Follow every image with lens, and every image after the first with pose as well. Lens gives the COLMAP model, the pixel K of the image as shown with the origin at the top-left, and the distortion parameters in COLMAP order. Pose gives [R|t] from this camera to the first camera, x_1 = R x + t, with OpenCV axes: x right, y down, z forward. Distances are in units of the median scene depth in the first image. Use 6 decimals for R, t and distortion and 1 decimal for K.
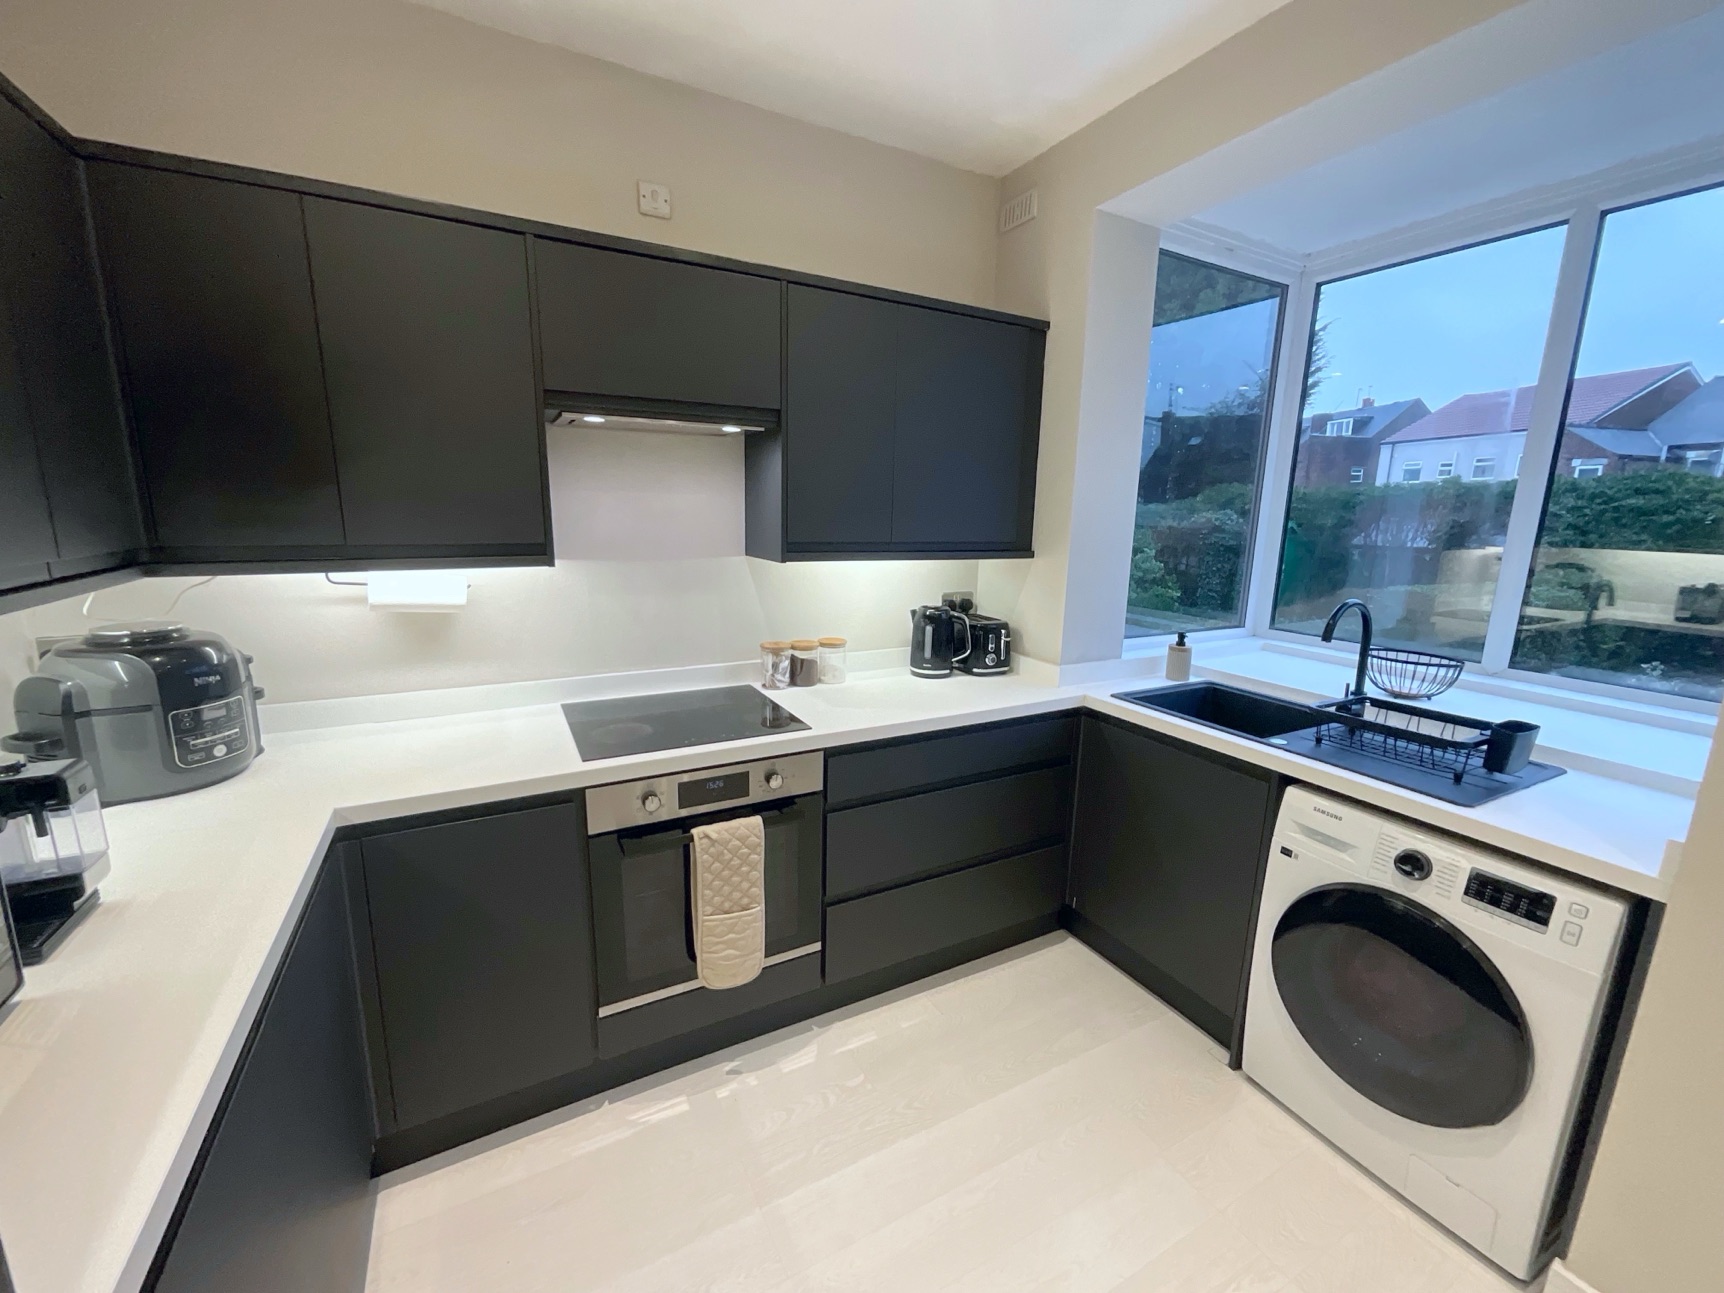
lens RADIAL K [[693.1, 0, 862.0], [0, 693.1, 646.5], [0, 0, 1]] dist [-0.006275, -0.000116]
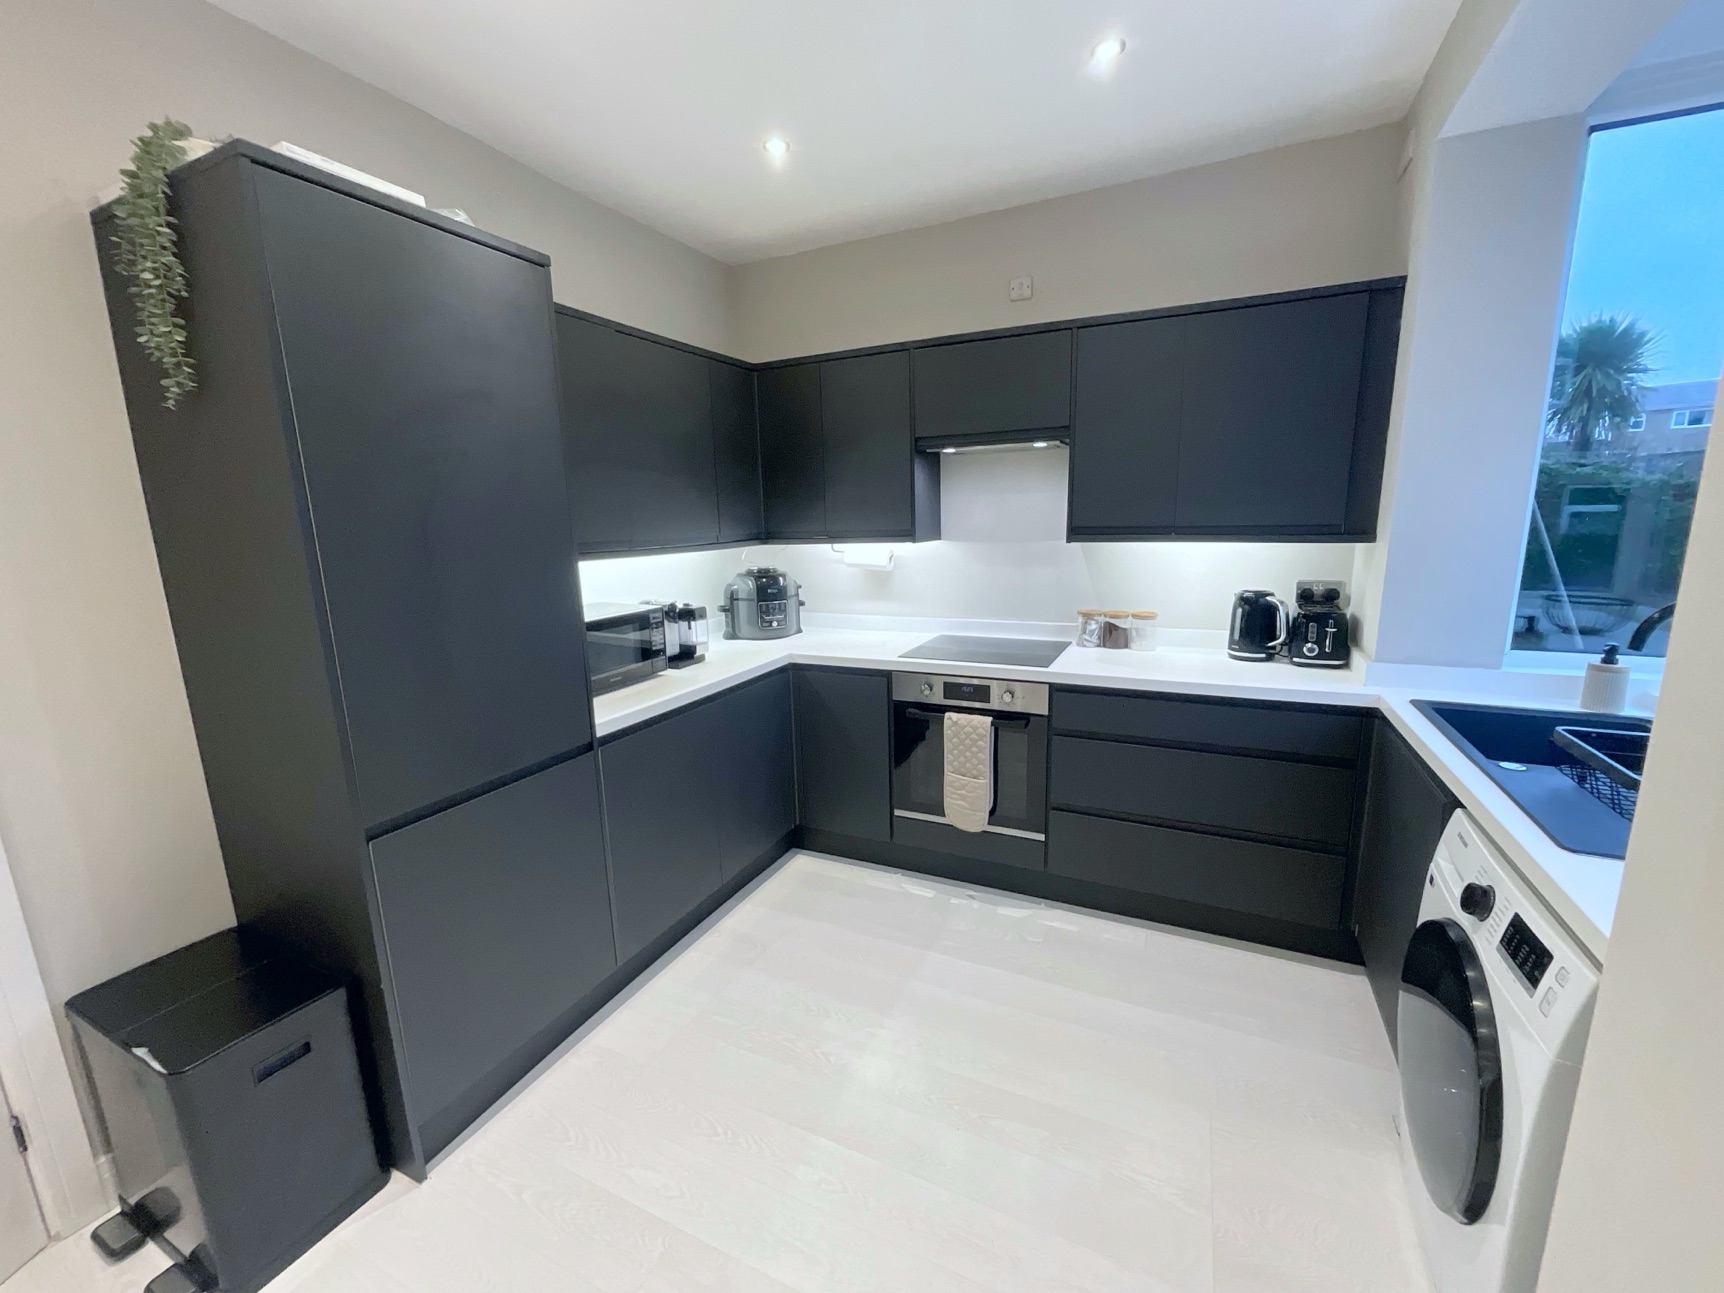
lens RADIAL K [[693.1, 0, 862.0], [0, 693.1, 646.5], [0, 0, 1]] dist [-0.006275, -0.000116]
pose [[0.587280, 0.119344, -0.800537, 0.837644], [-0.121923, 0.990828, 0.058268, 0.049369], [0.800148, 0.063385, 0.596444, -0.077834]]
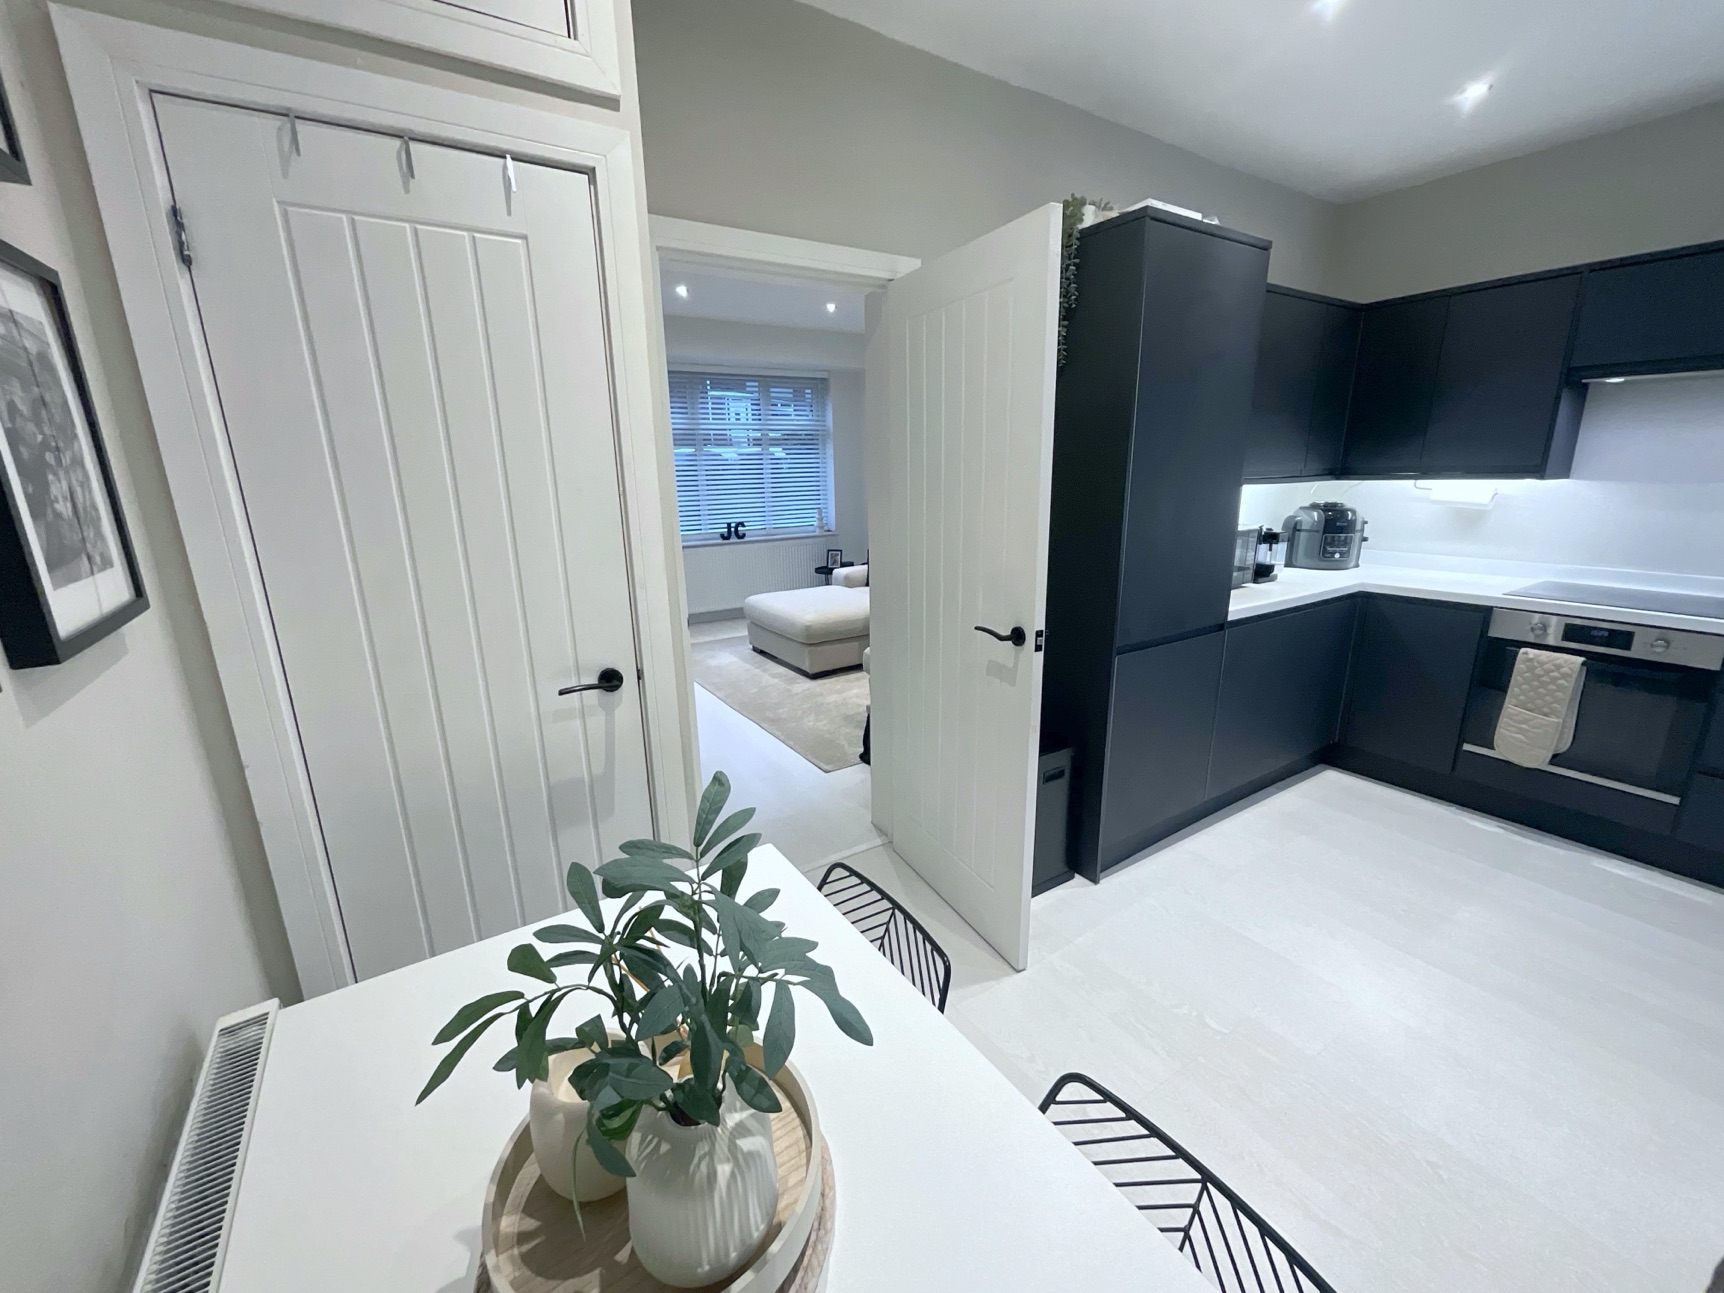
lens RADIAL K [[700.5, 0, 863.6], [0, 700.5, 645.7], [0, 0, 1]] dist [0.000610, 0.000549]
pose [[0.077274, 0.229260, -0.970293, 1.090912], [-0.179462, 0.960506, 0.212655, 0.188199], [0.980725, 0.157698, 0.115366, -0.662506]]
